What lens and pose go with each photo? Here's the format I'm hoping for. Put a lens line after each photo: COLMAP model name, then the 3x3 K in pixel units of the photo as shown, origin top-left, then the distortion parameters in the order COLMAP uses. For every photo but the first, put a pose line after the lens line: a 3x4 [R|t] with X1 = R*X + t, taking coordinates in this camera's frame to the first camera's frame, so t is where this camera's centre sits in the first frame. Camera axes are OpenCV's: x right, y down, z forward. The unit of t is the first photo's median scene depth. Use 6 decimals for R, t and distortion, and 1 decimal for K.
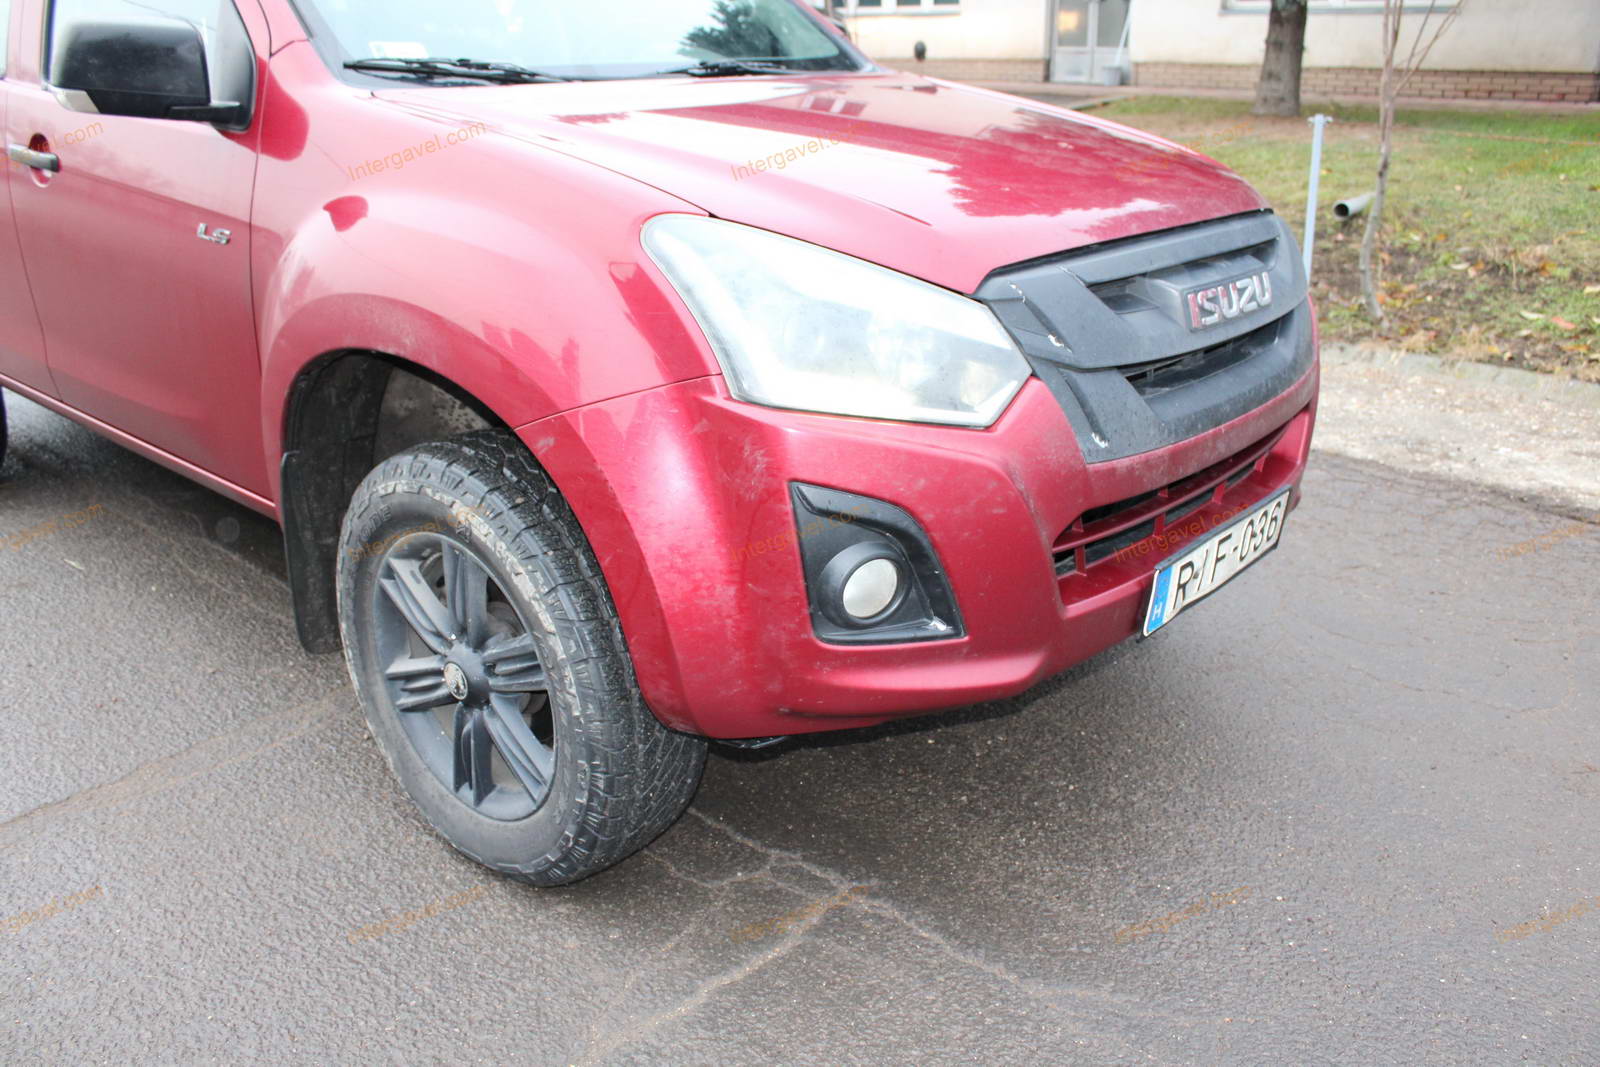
lens RADIAL K [[1331.9, 0, 804.0], [0, 1331.9, 538.9], [0, 0, 1]] dist [-0.165227, 0.149067]
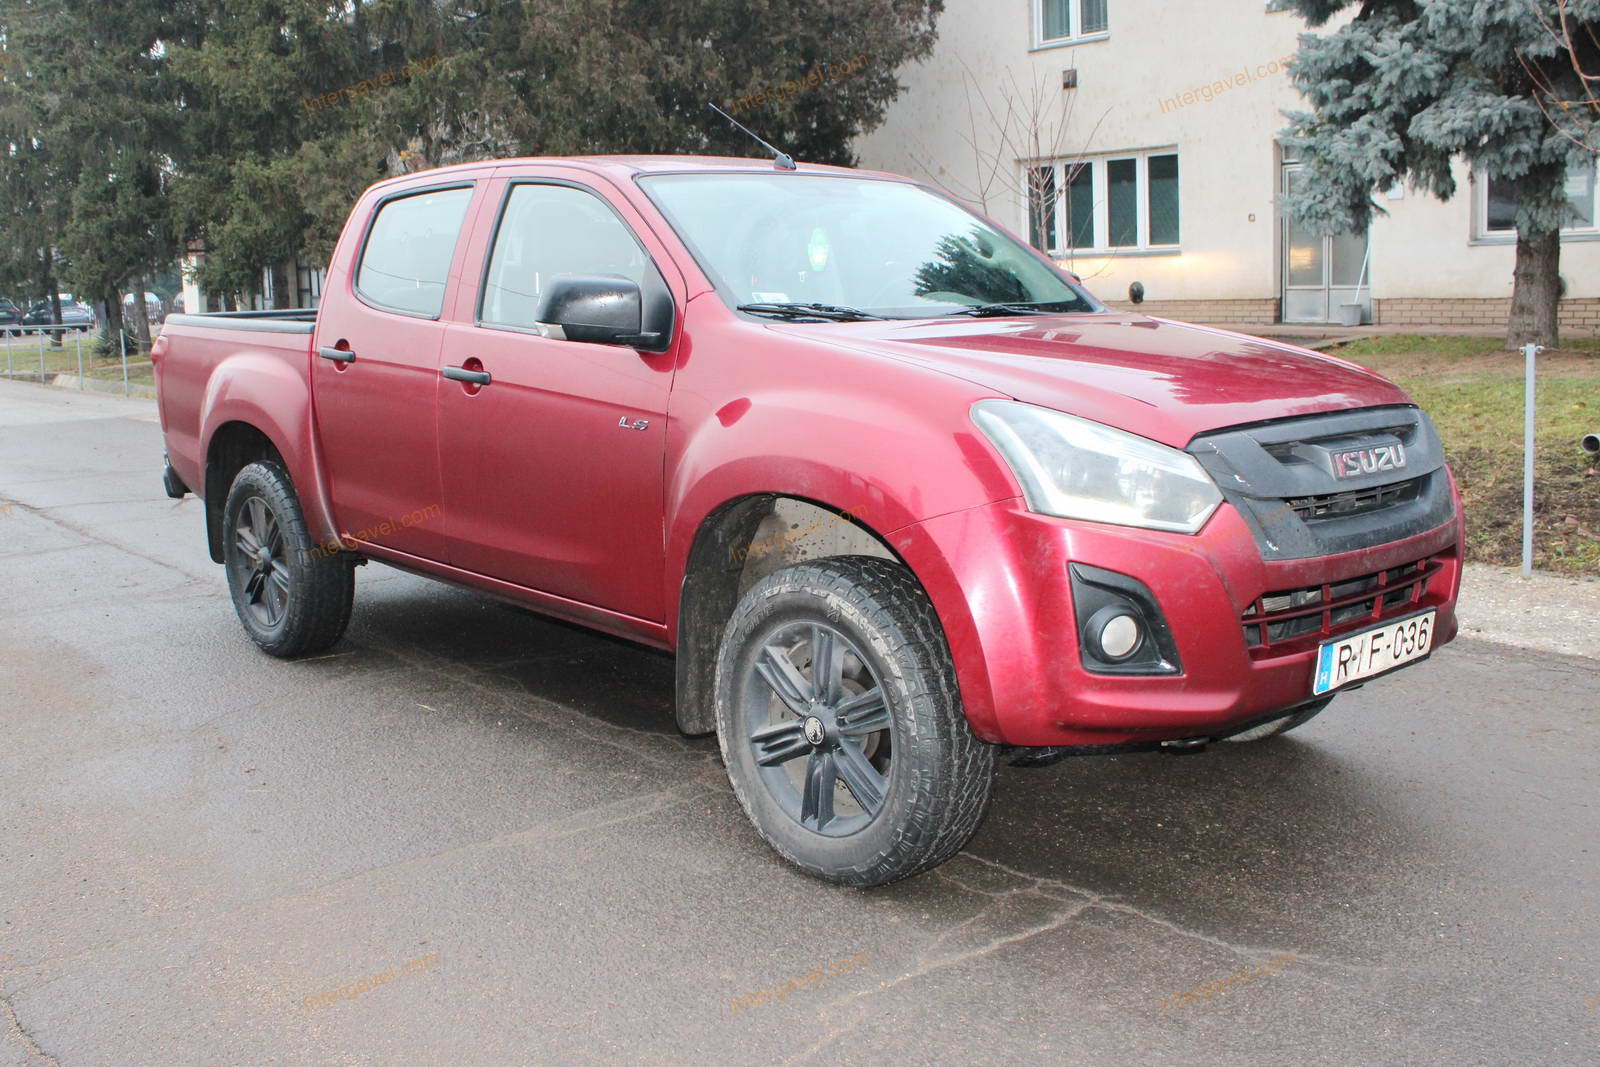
lens RADIAL K [[1573.9, 0, 731.6], [0, 1573.9, 501.9], [0, 0, 1]] dist [-0.149602, 0.113137]
pose [[0.985536, 0.002104, -0.169452, -0.071419], [-0.040294, 0.974156, -0.222252, 0.252120], [0.164605, 0.225865, 0.960151, -0.688258]]
